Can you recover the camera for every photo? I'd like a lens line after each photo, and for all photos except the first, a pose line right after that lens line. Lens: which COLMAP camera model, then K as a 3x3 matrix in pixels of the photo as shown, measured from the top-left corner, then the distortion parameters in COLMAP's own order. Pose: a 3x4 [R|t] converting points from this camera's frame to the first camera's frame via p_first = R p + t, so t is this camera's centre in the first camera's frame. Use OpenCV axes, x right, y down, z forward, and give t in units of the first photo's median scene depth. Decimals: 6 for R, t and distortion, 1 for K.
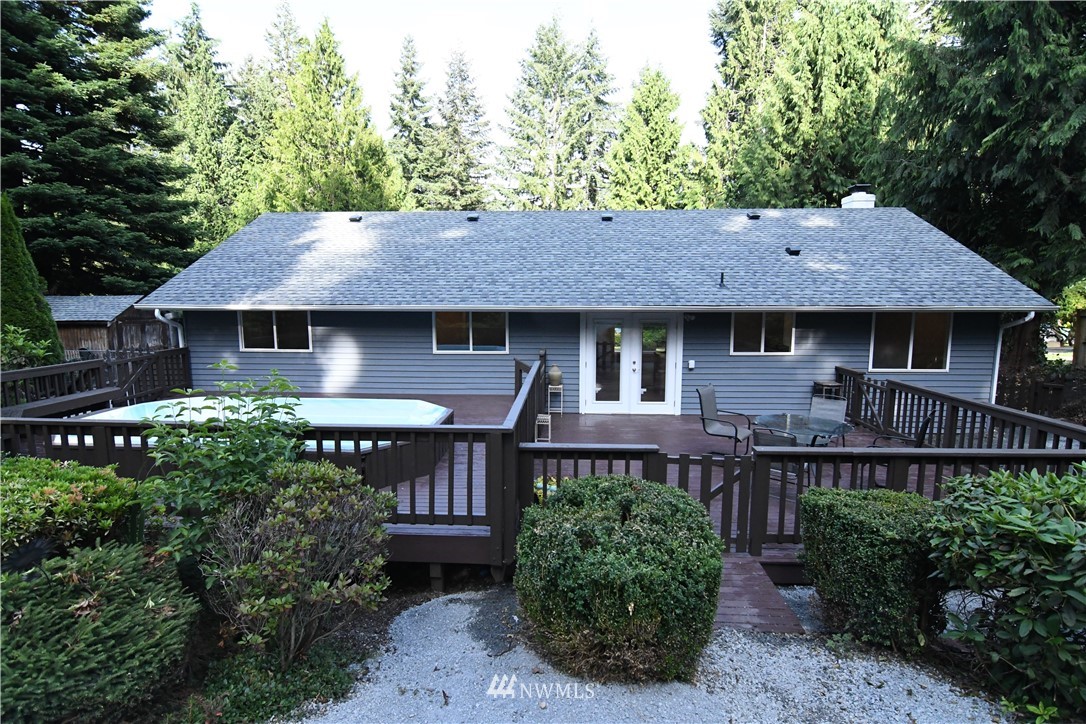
lens RADIAL K [[525.9, 0, 543.0], [0, 525.9, 362.0], [0, 0, 1]] dist [-0.015971, -0.000723]
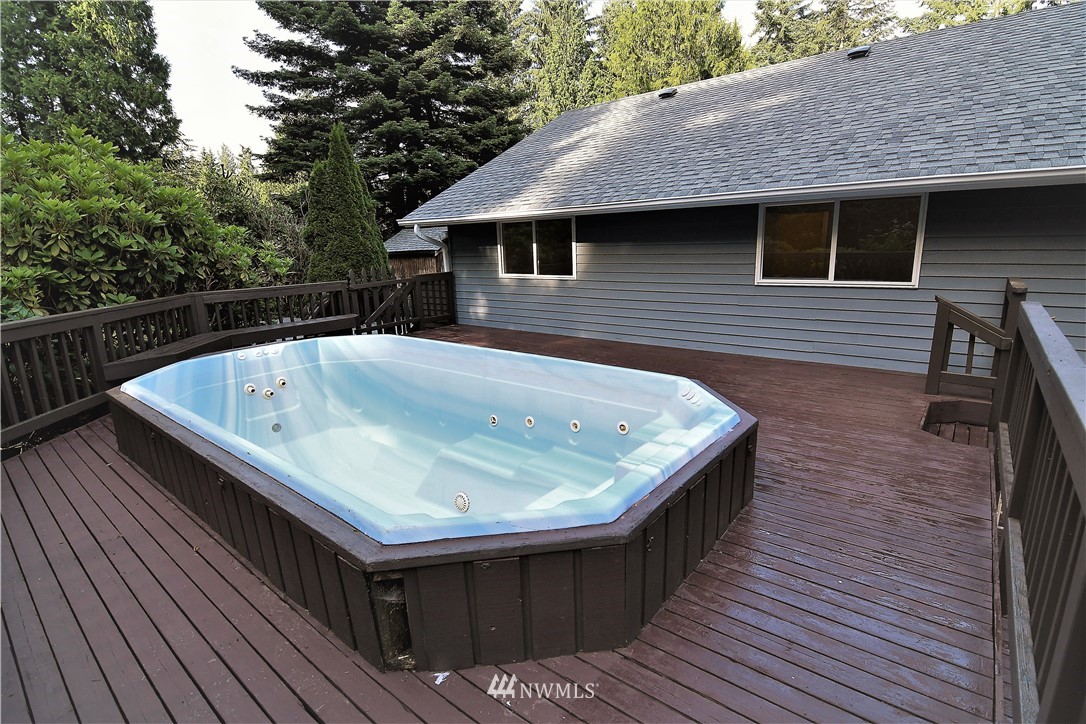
lens RADIAL K [[525.9, 0, 543.0], [0, 525.9, 362.0], [0, 0, 1]] dist [-0.015971, -0.000723]
pose [[0.800298, 0.104575, -0.590413, -0.013713], [-0.039995, 0.991791, 0.121455, 0.001893], [0.598267, -0.073586, 0.797911, 0.110195]]
